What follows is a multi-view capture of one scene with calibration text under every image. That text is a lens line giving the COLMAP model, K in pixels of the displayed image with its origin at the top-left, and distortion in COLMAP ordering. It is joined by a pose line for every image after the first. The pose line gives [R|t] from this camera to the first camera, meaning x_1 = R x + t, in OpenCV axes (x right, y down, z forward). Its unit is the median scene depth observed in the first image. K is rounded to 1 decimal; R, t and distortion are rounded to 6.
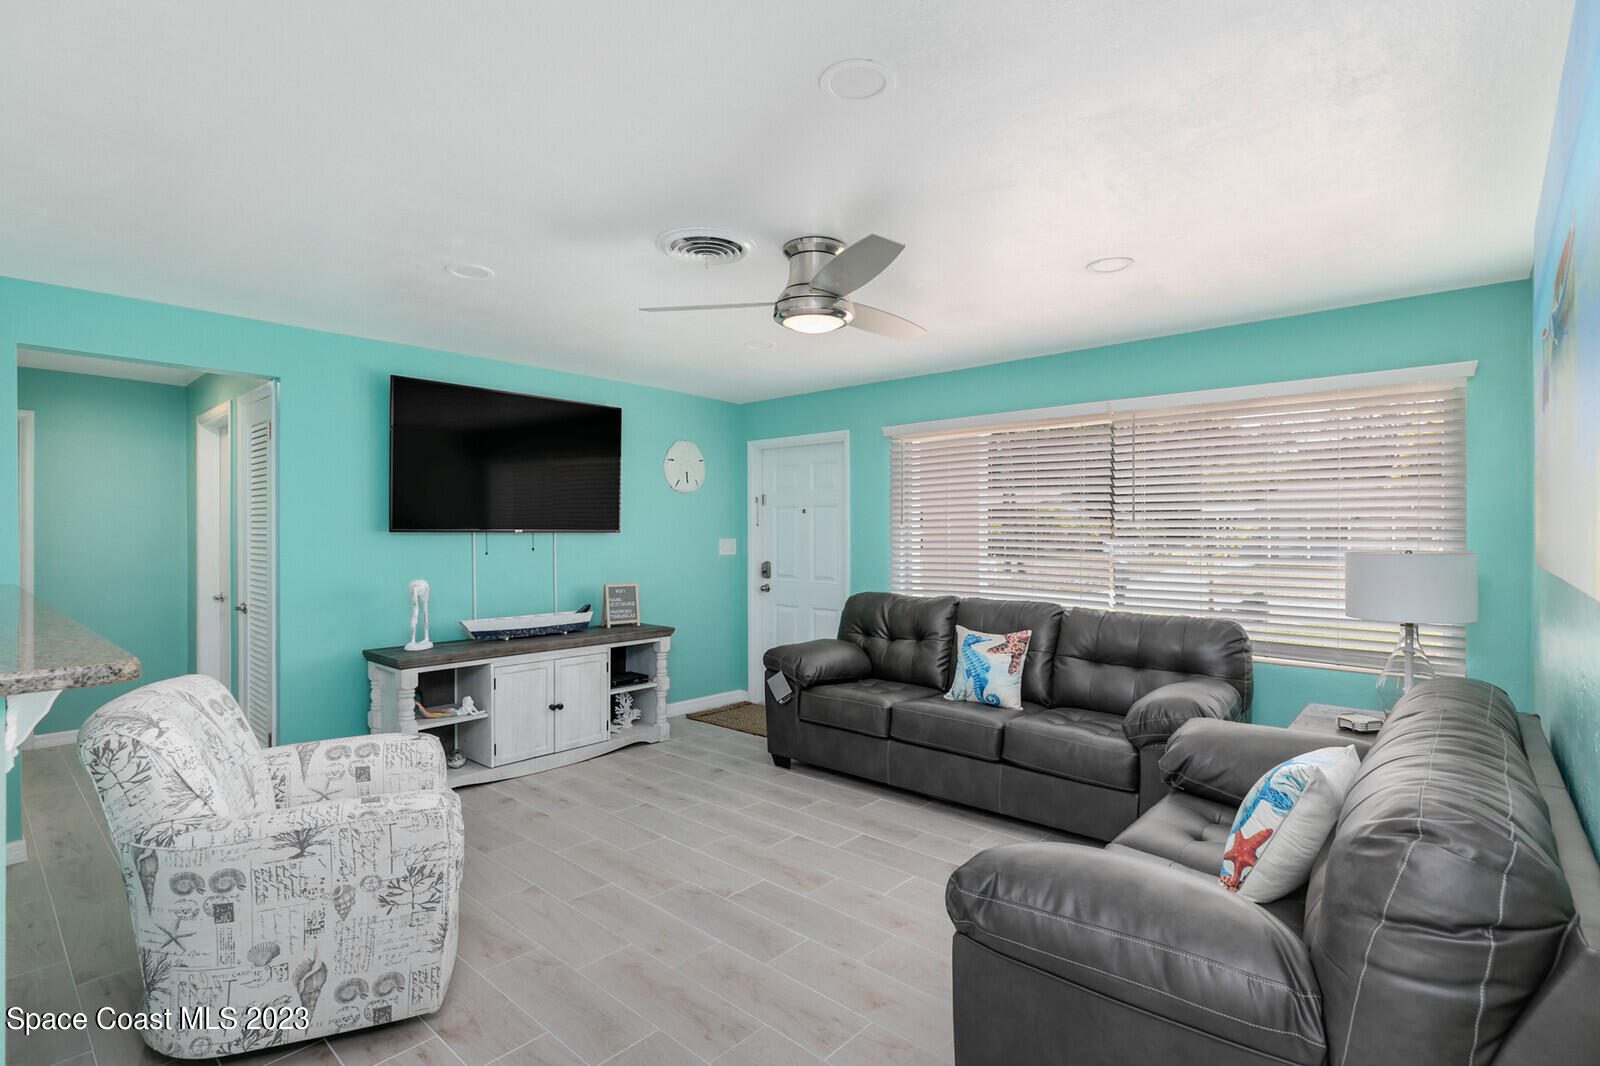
lens RADIAL K [[764.5, 0, 804.7], [0, 764.5, 532.3], [0, 0, 1]] dist [-0.000564, -0.000026]
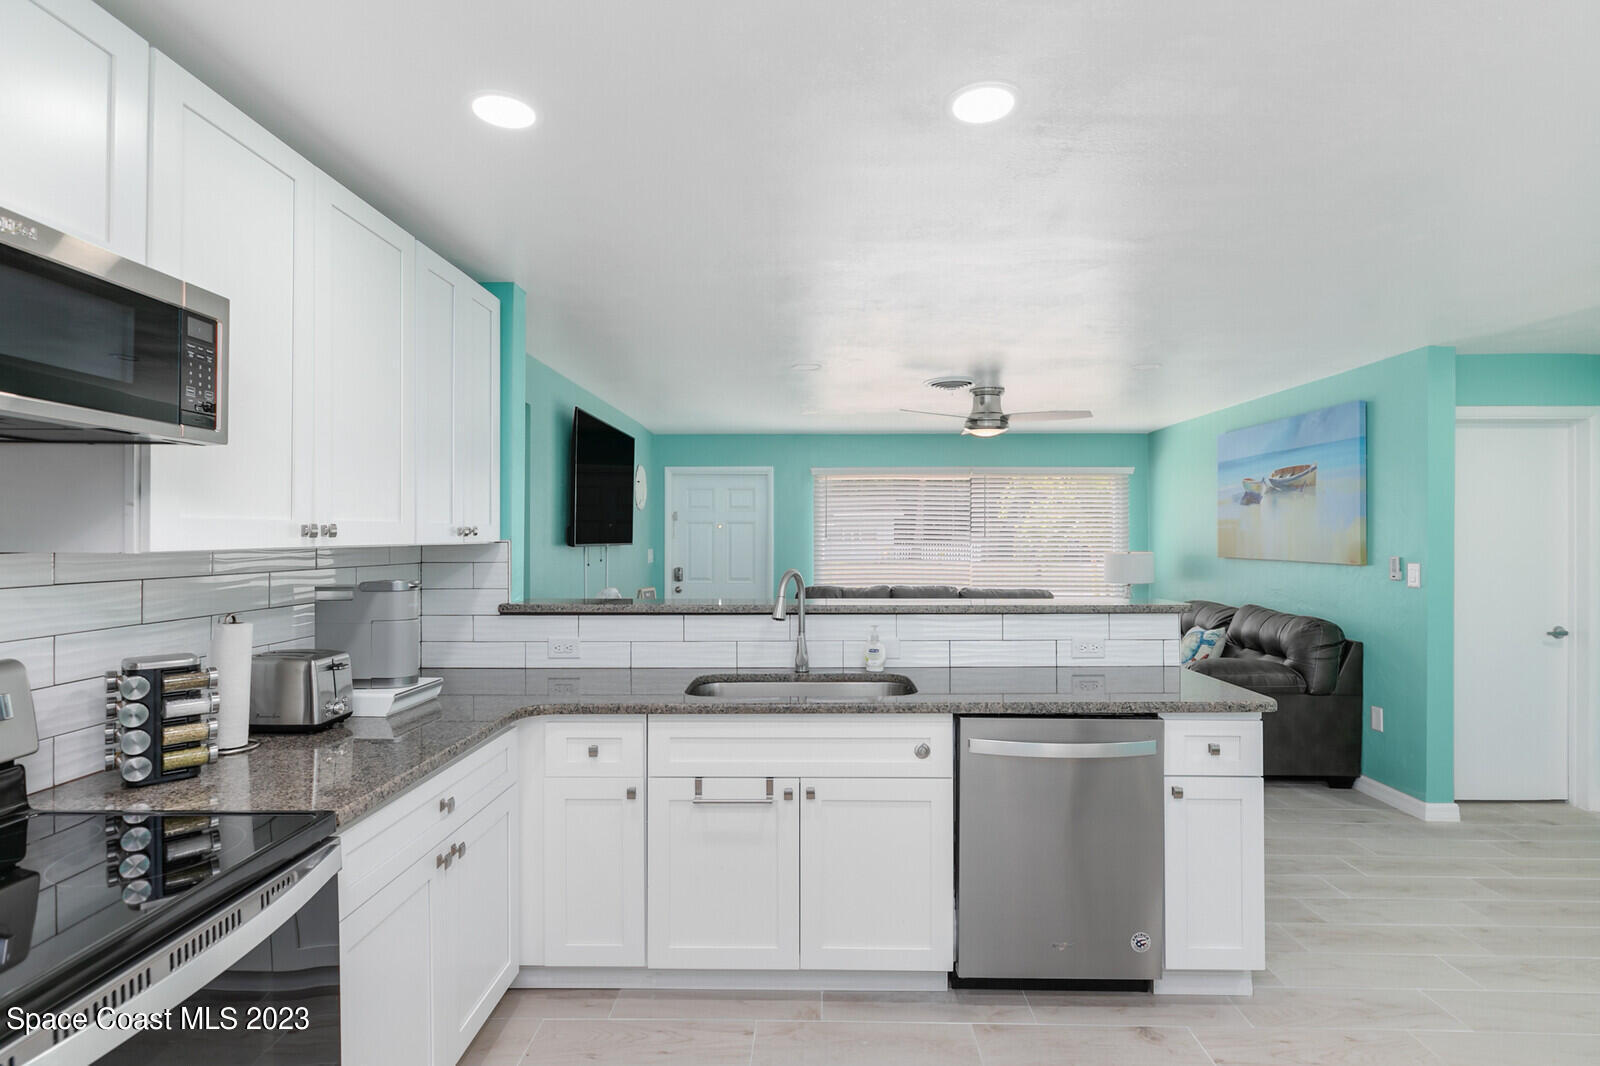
lens RADIAL K [[799.9, 0, 800.0], [0, 799.9, 533.0], [0, 0, 1]] dist [0.000393, 0.000103]
pose [[0.761263, 0.005414, 0.648421, -0.922227], [-0.001913, 0.999980, -0.006104, -0.011592], [-0.648441, 0.003406, 0.761257, -0.097575]]
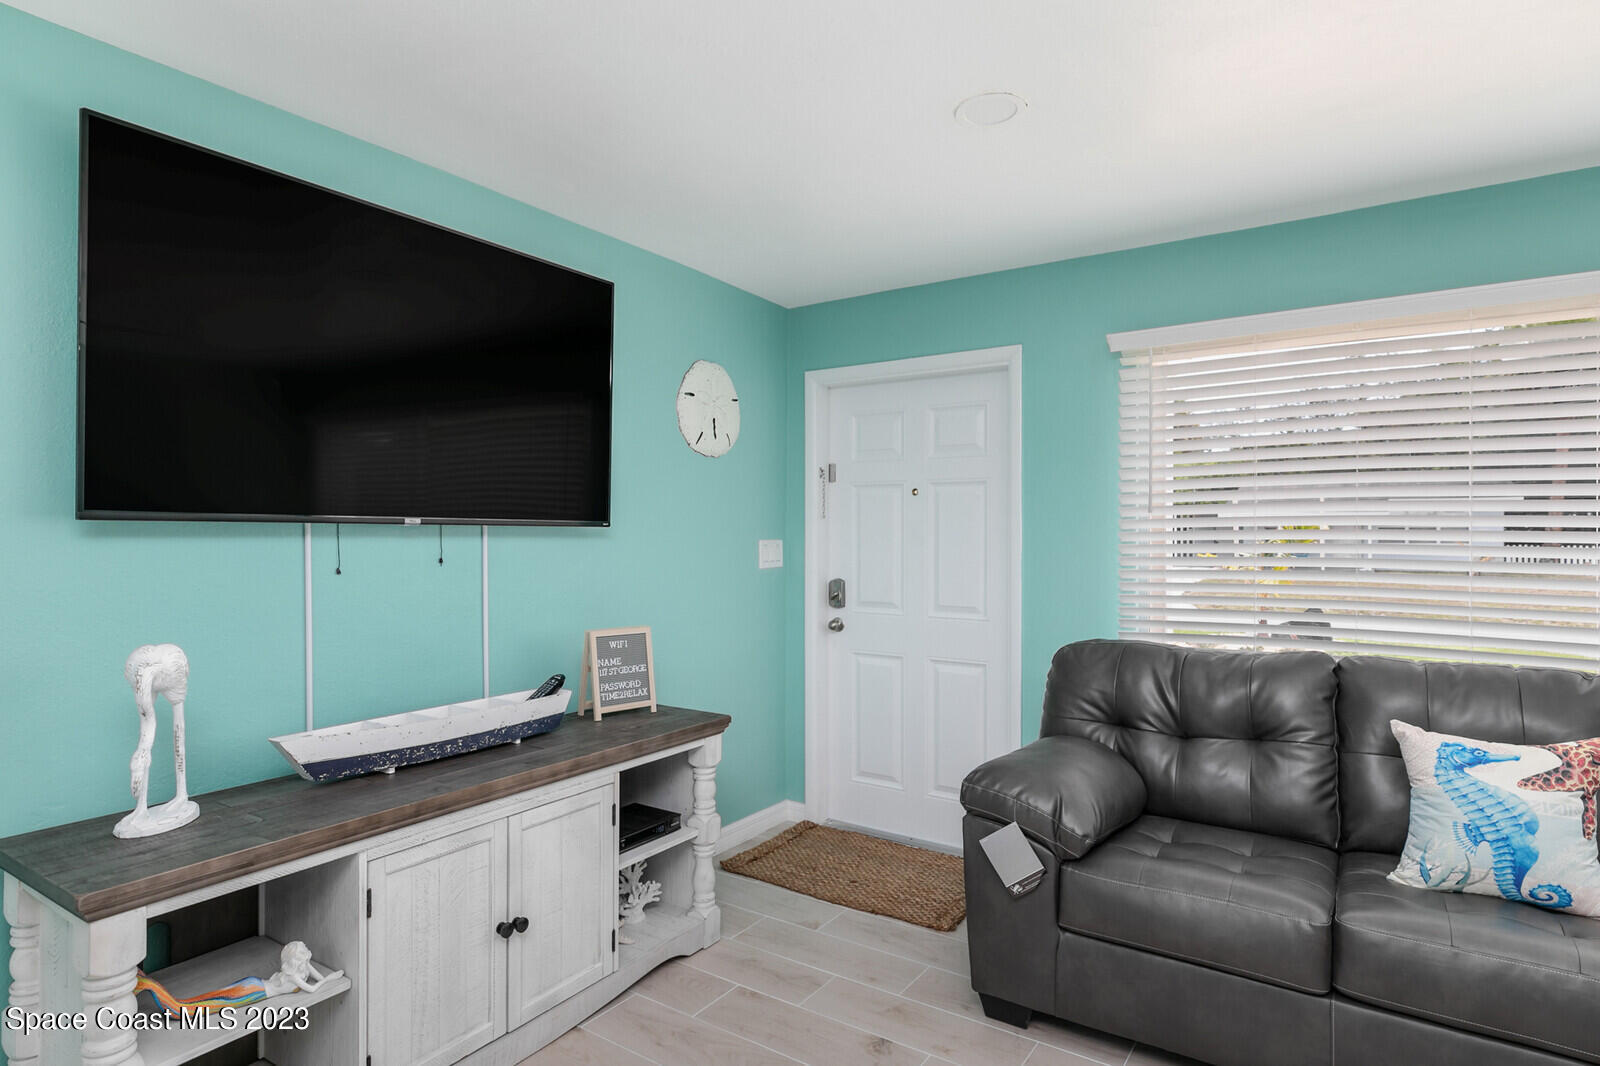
lens RADIAL K [[852.8, 0, 800.0], [0, 852.8, 533.0], [0, 0, 1]] dist [0.001481, -0.000579]
pose [[0.990957, 0.002336, 0.134163, -0.212631], [-0.001912, 0.999993, -0.003292, 0.006669], [-0.134170, 0.003006, 0.990954, 0.463819]]
